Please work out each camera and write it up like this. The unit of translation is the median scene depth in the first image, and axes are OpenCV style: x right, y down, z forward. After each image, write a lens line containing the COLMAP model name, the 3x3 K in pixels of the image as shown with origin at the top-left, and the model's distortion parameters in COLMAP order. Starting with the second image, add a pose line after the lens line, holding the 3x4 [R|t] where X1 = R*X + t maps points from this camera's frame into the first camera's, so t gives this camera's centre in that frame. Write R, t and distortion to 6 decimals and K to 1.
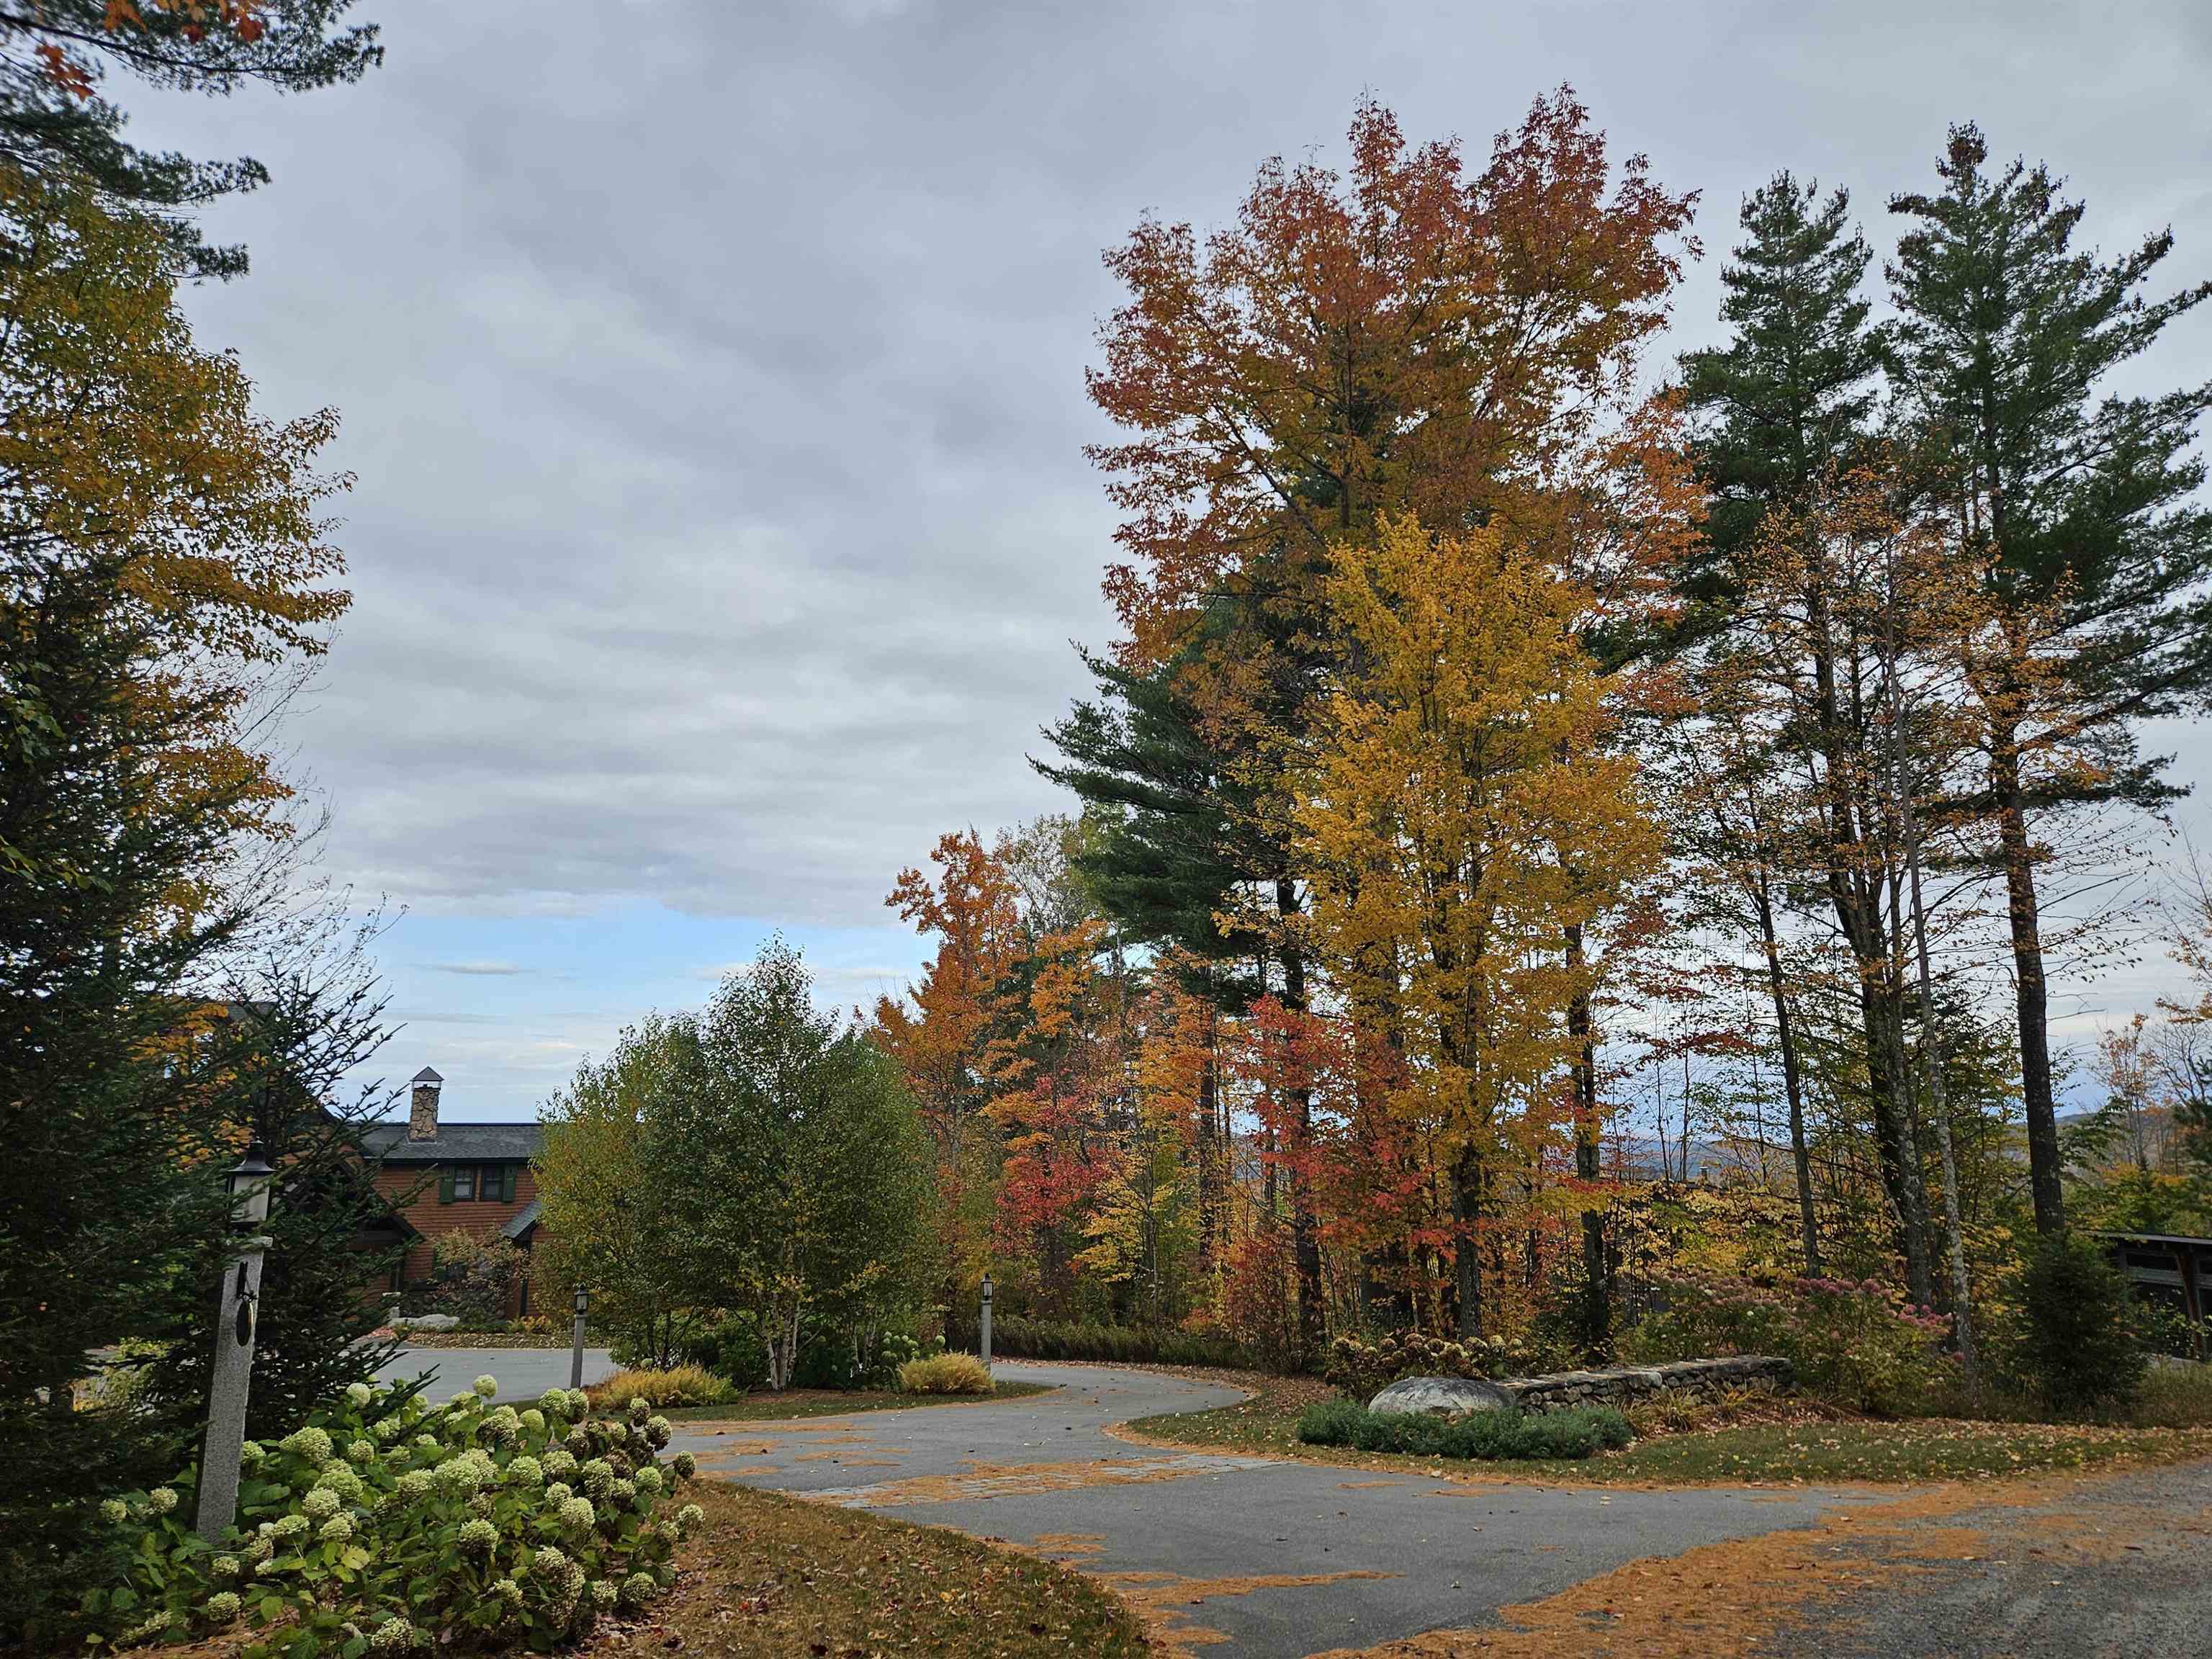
lens RADIAL K [[1501.1, 0, 1114.3], [0, 1501.1, 822.0], [0, 0, 1]] dist [0.031456, -0.003685]
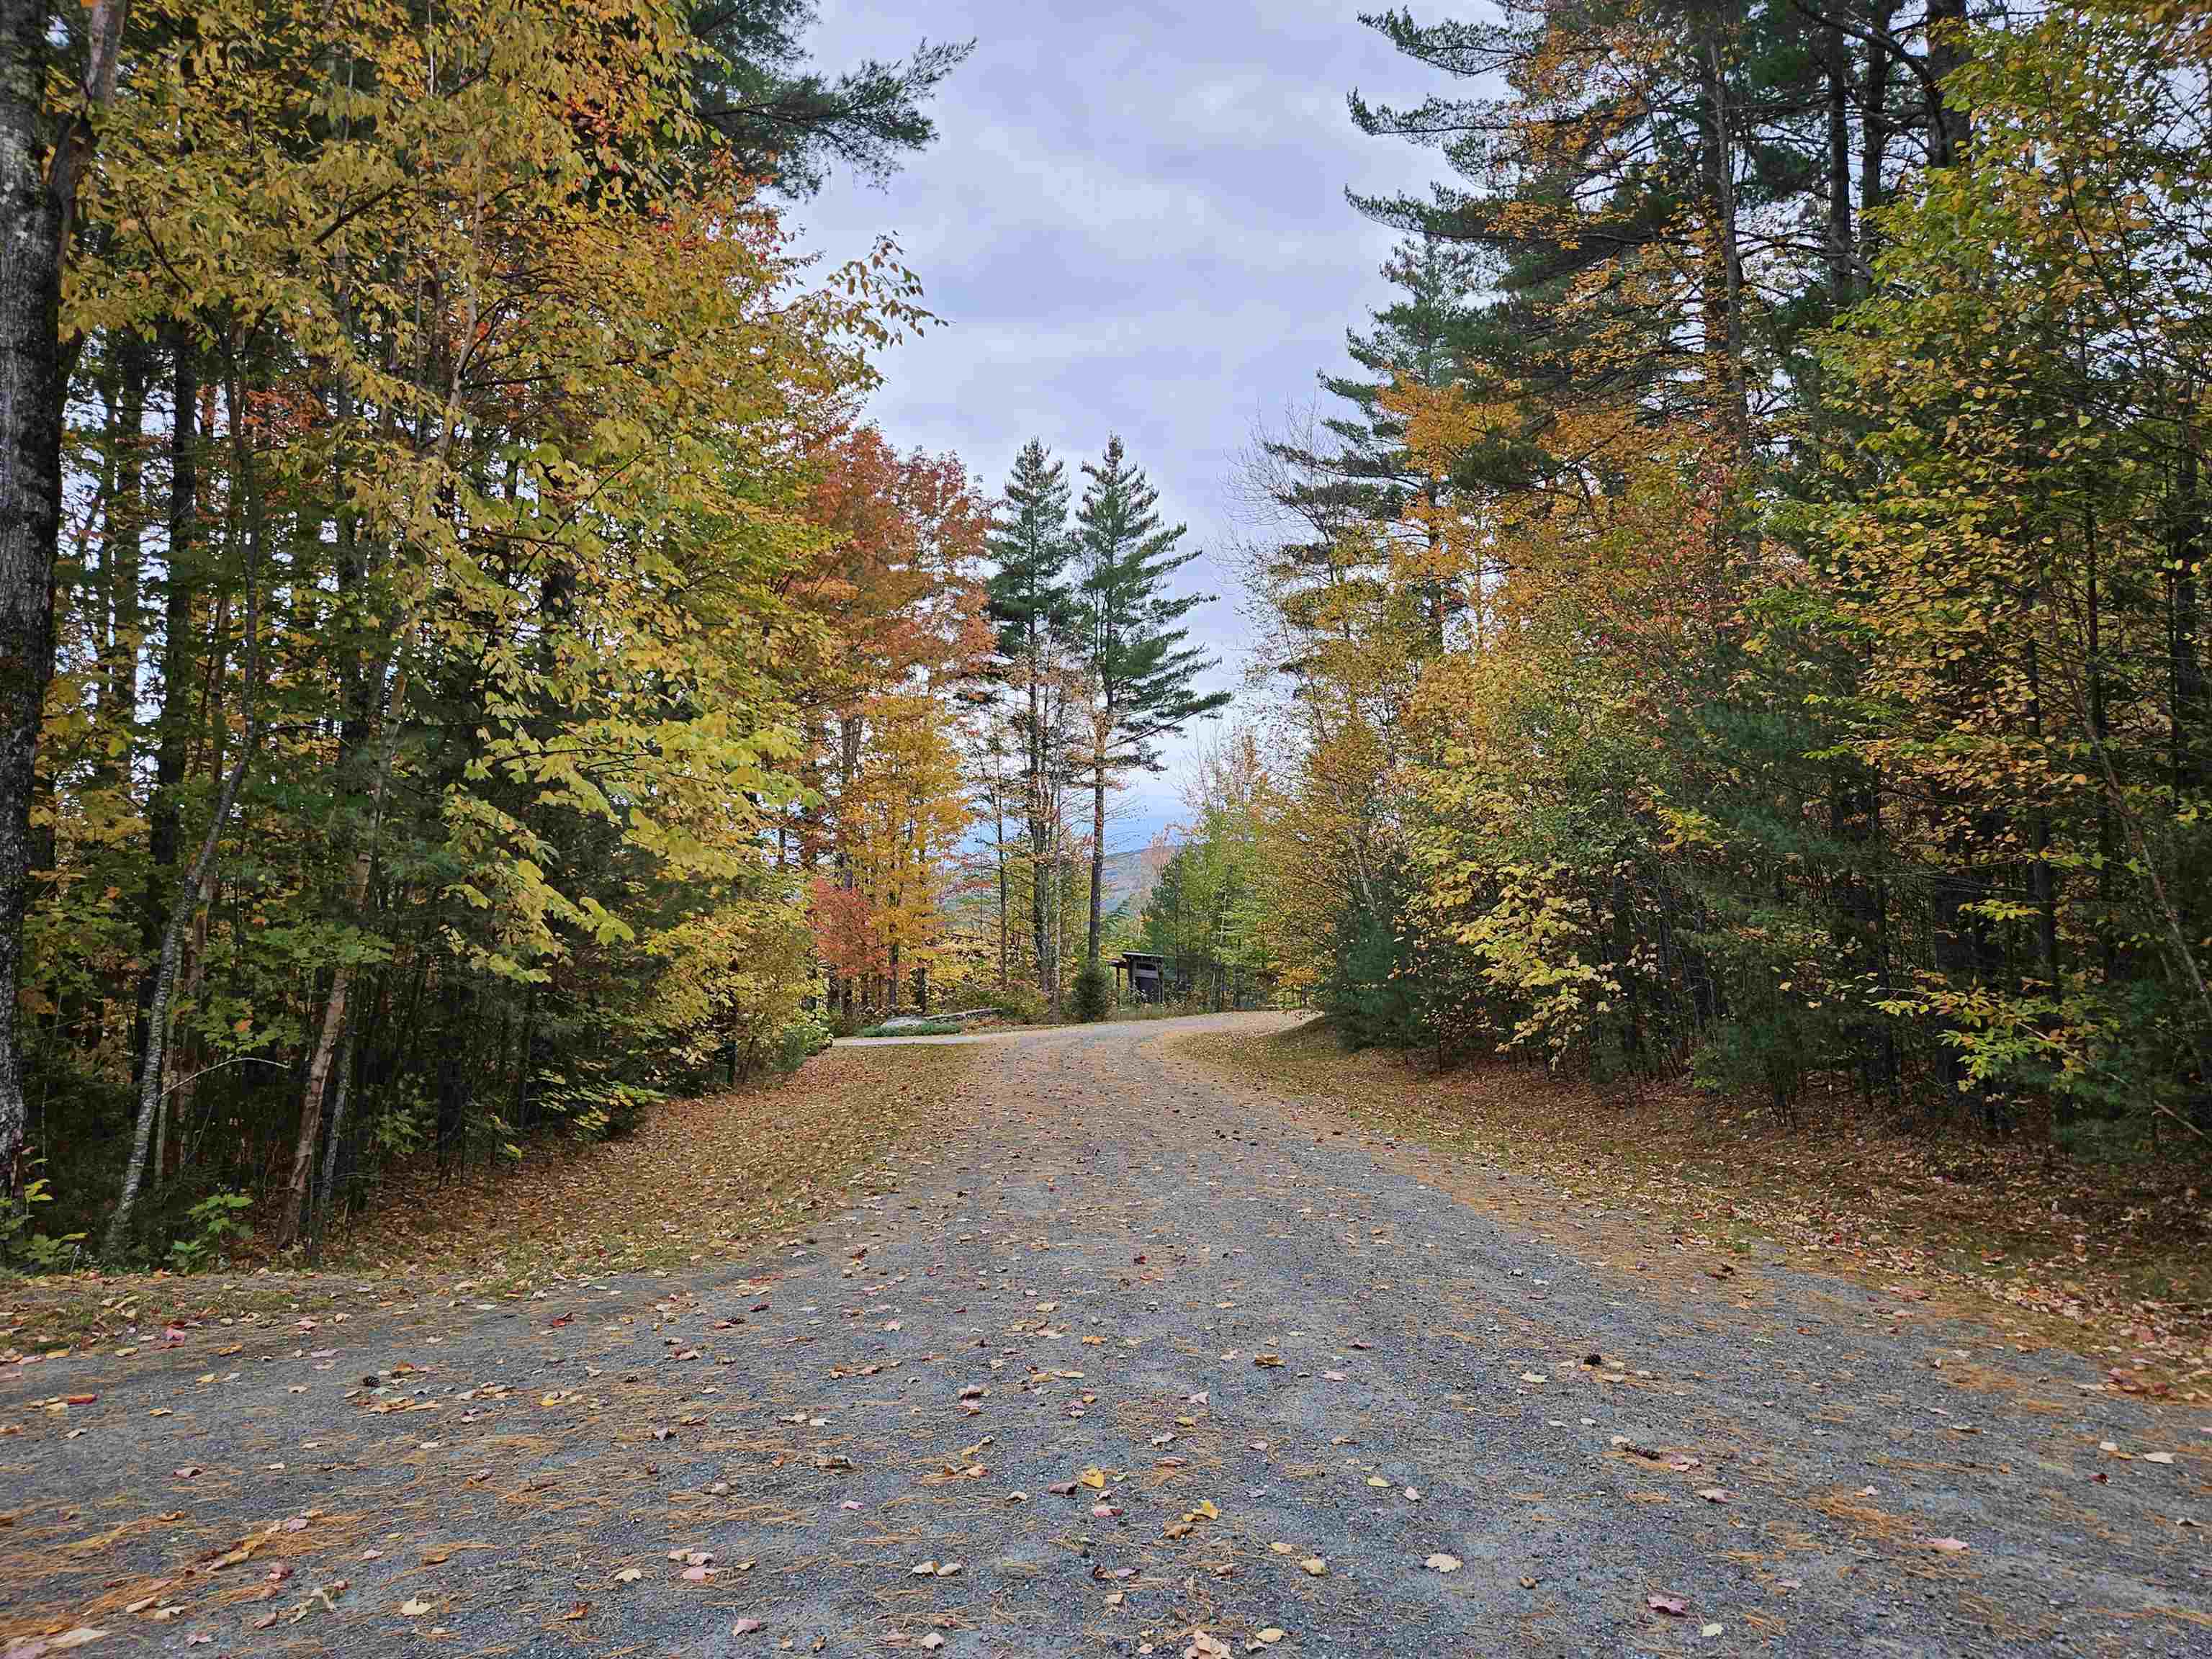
lens RADIAL K [[1501.1, 0, 1107.0], [0, 1501.1, 831.3], [0, 0, 1]] dist [0.031456, -0.003685]
pose [[0.865540, 0.015340, 0.500605, -0.495464], [-0.108185, 0.981660, 0.156970, -0.269190], [-0.489016, -0.190022, 0.851325, -0.885844]]
